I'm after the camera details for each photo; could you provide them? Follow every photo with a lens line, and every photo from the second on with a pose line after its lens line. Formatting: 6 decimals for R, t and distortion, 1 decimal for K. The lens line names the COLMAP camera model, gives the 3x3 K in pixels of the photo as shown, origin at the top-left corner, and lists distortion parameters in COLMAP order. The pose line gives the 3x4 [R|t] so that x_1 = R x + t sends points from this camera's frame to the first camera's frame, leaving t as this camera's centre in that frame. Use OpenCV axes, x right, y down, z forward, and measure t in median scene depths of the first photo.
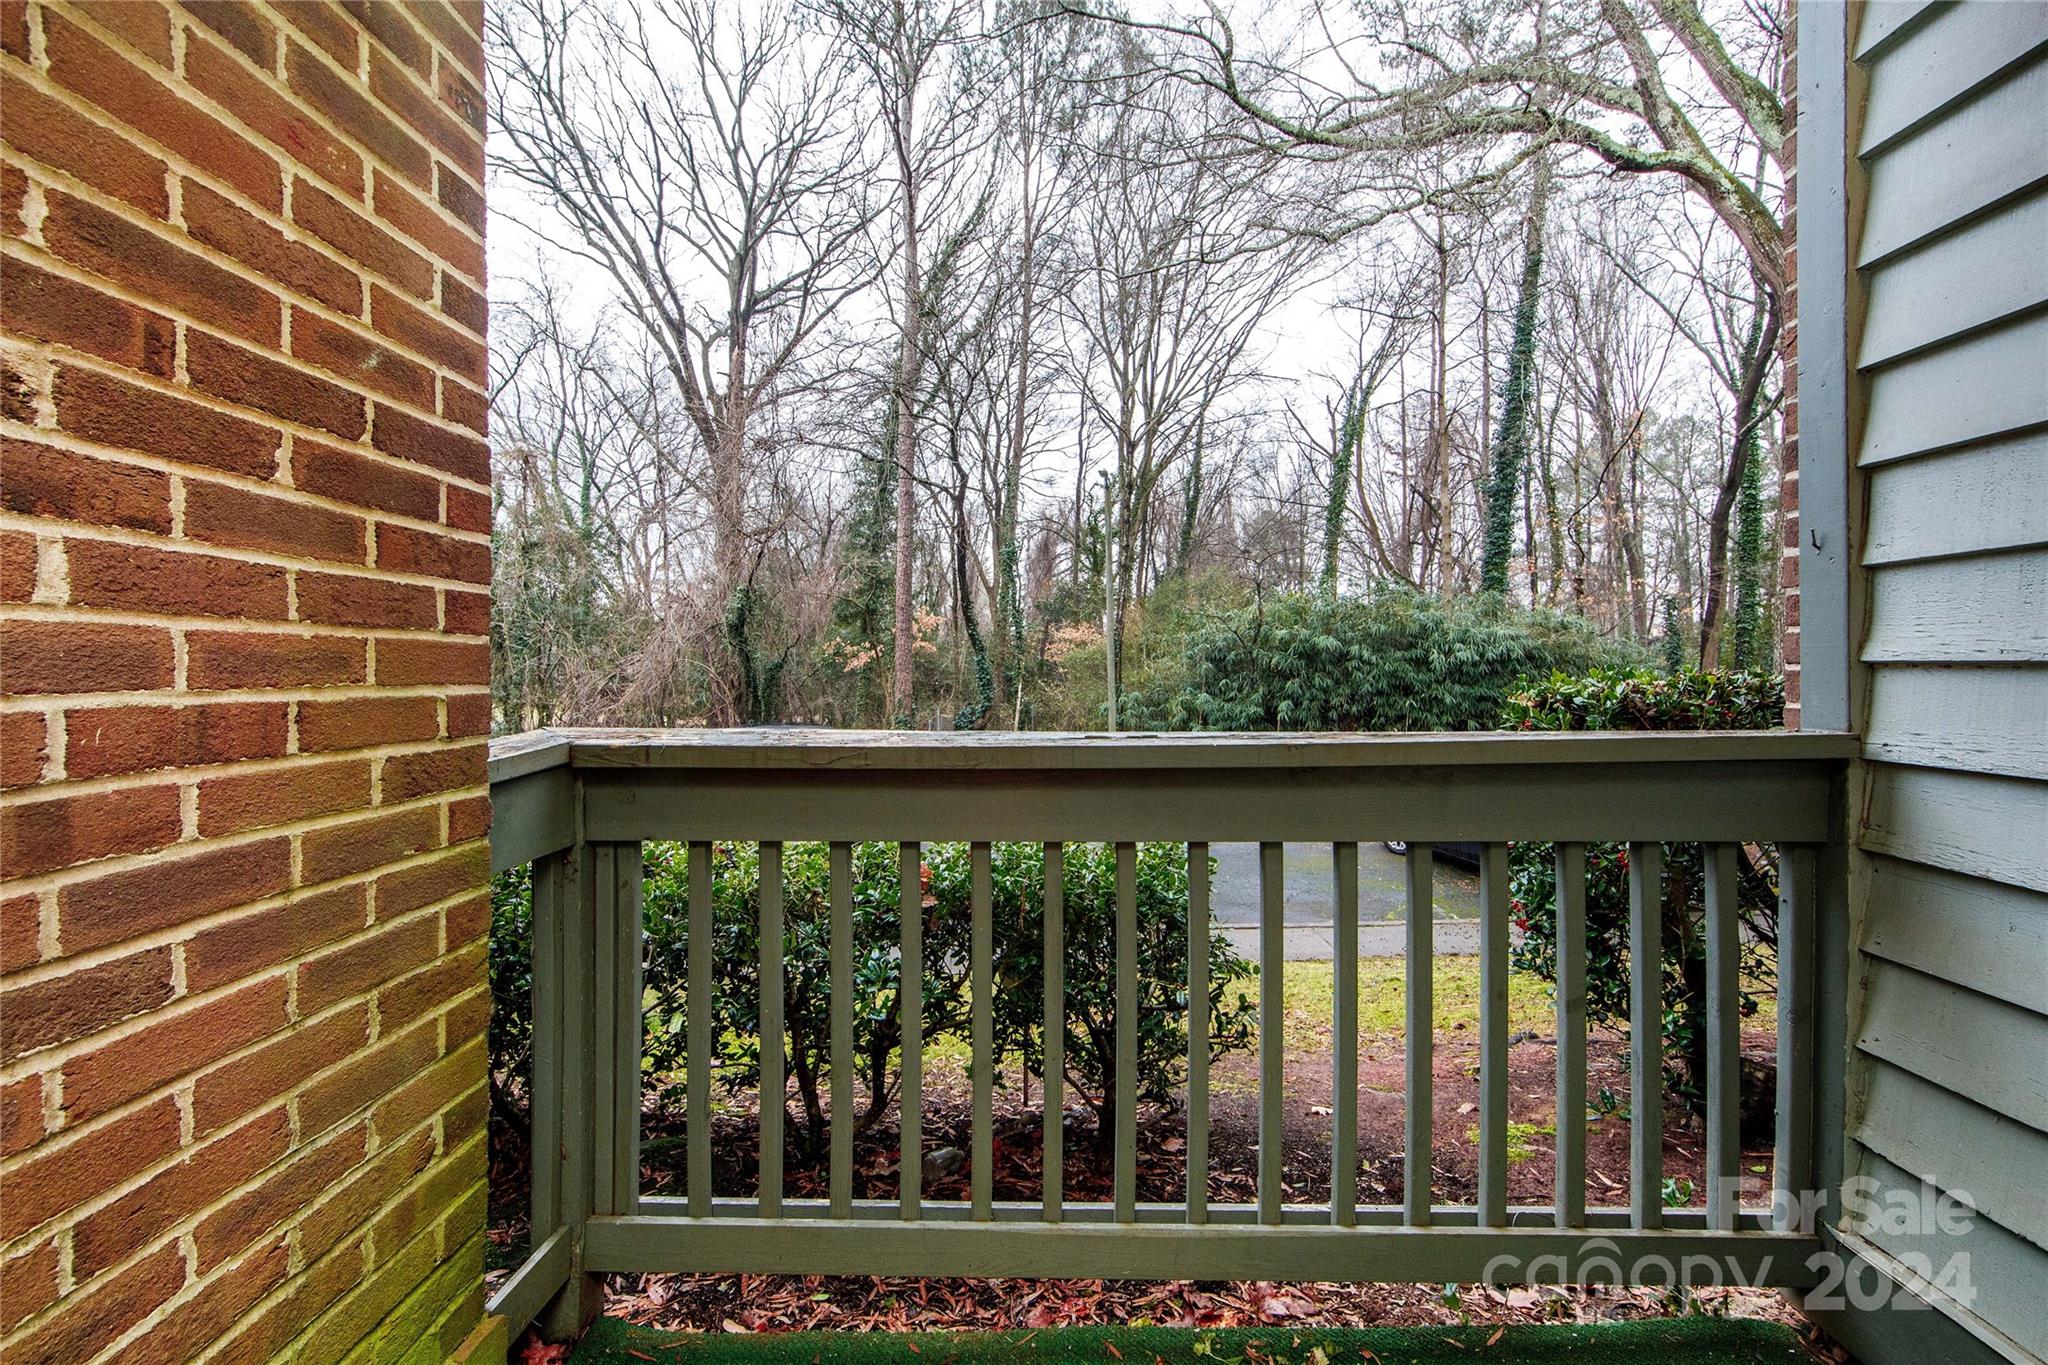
lens RADIAL K [[821.3, 0, 1017.0], [0, 821.3, 648.8], [0, 0, 1]] dist [-0.015382, 0.000983]
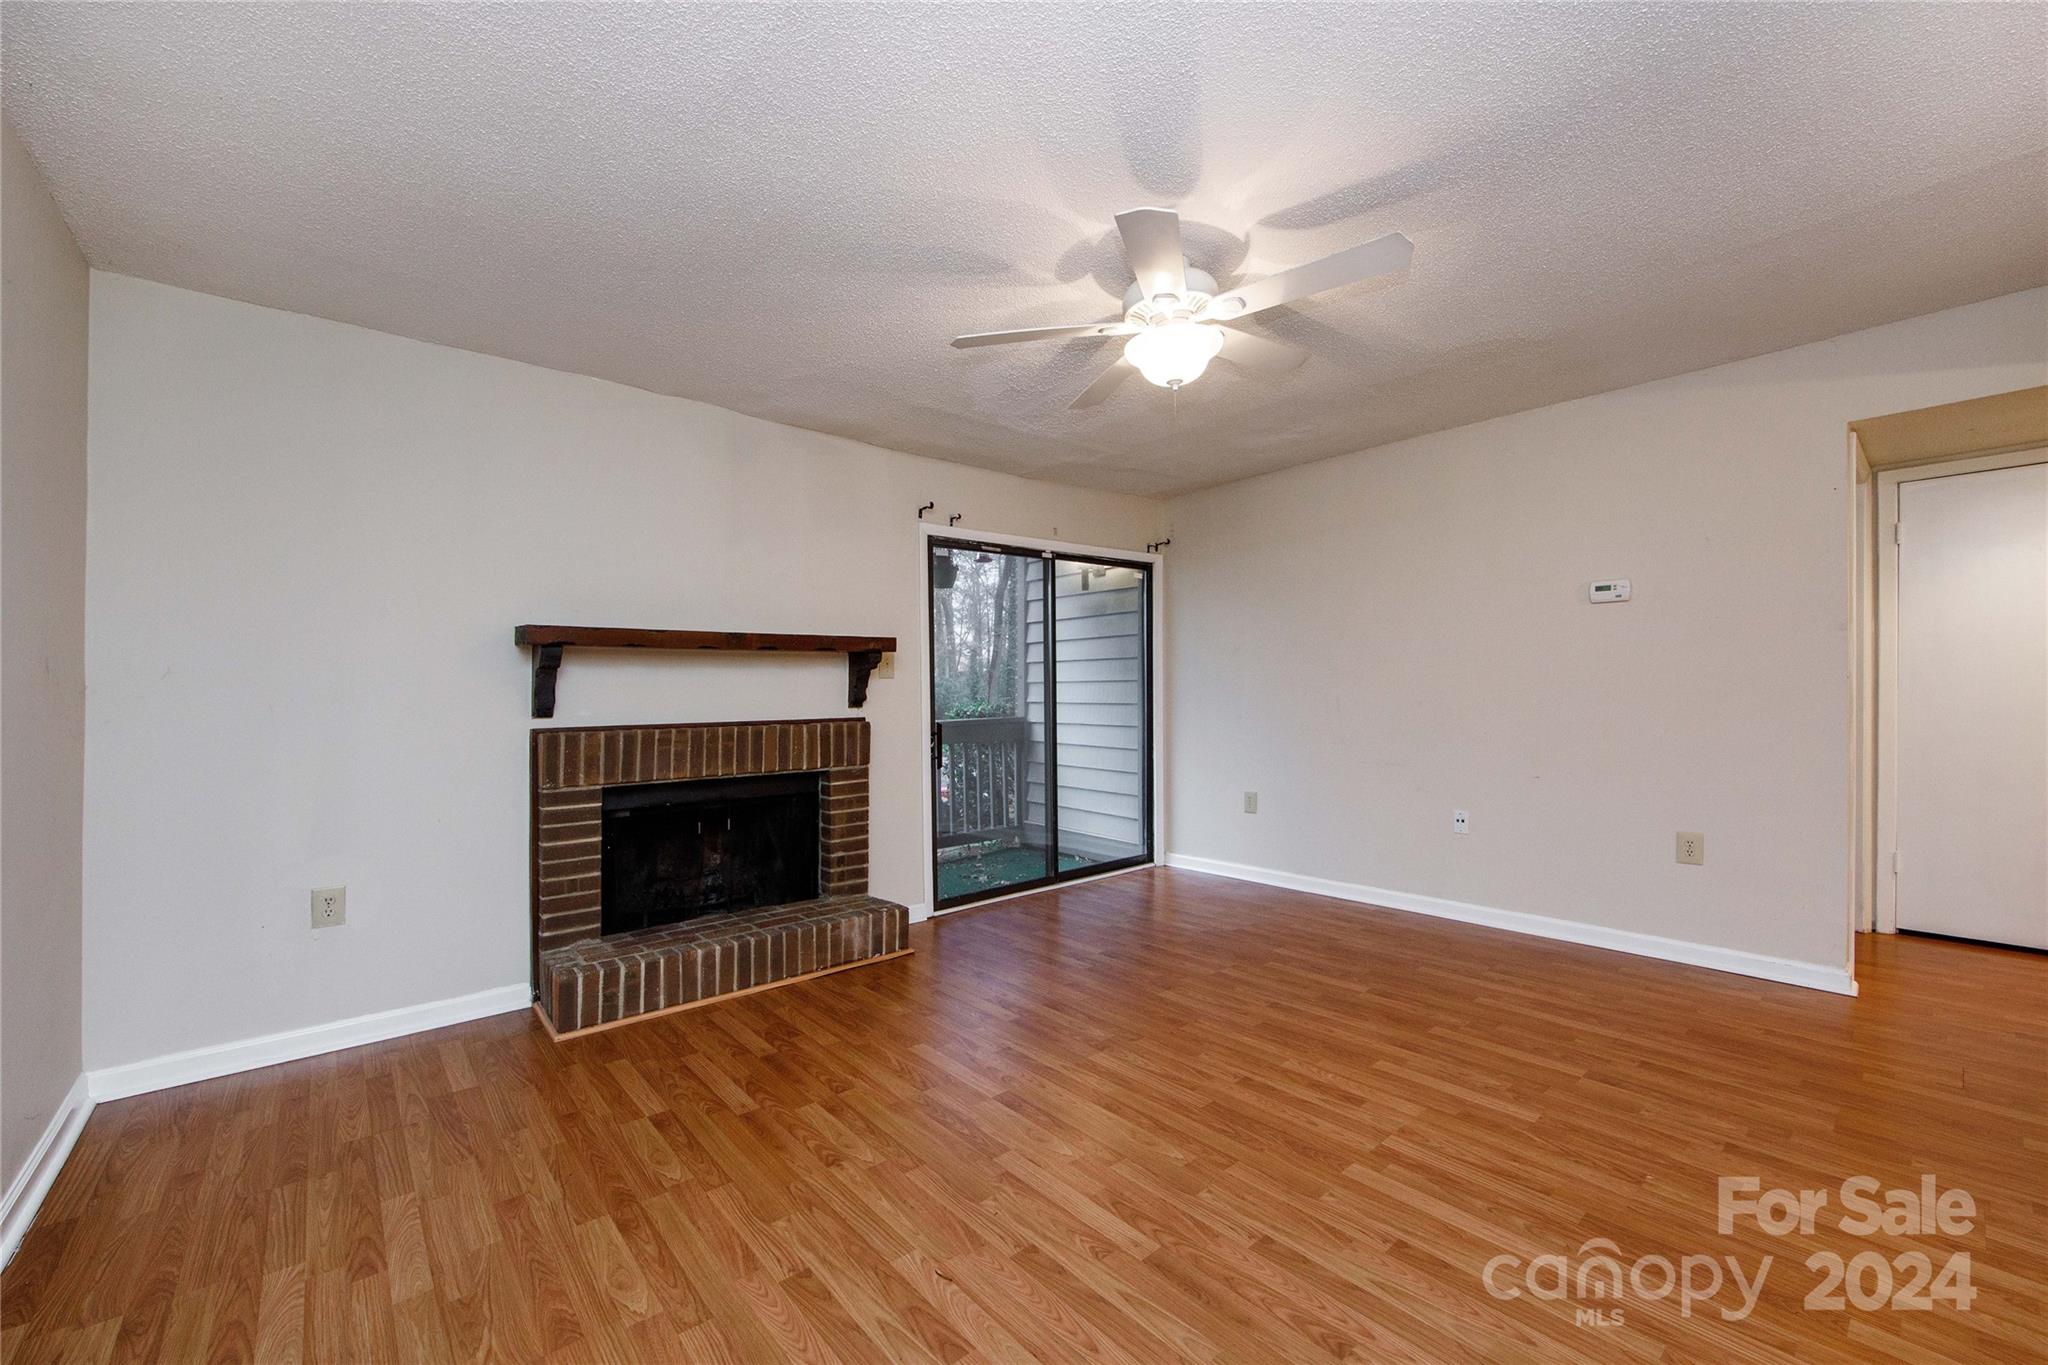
lens RADIAL K [[821.3, 0, 1021.7], [0, 821.3, 689.1], [0, 0, 1]] dist [-0.015382, 0.000983]
pose [[0.736601, -0.007550, 0.676285, -0.139276], [-0.000472, 0.999932, 0.011677, -0.007040], [-0.676327, -0.008921, 0.736547, -0.156994]]
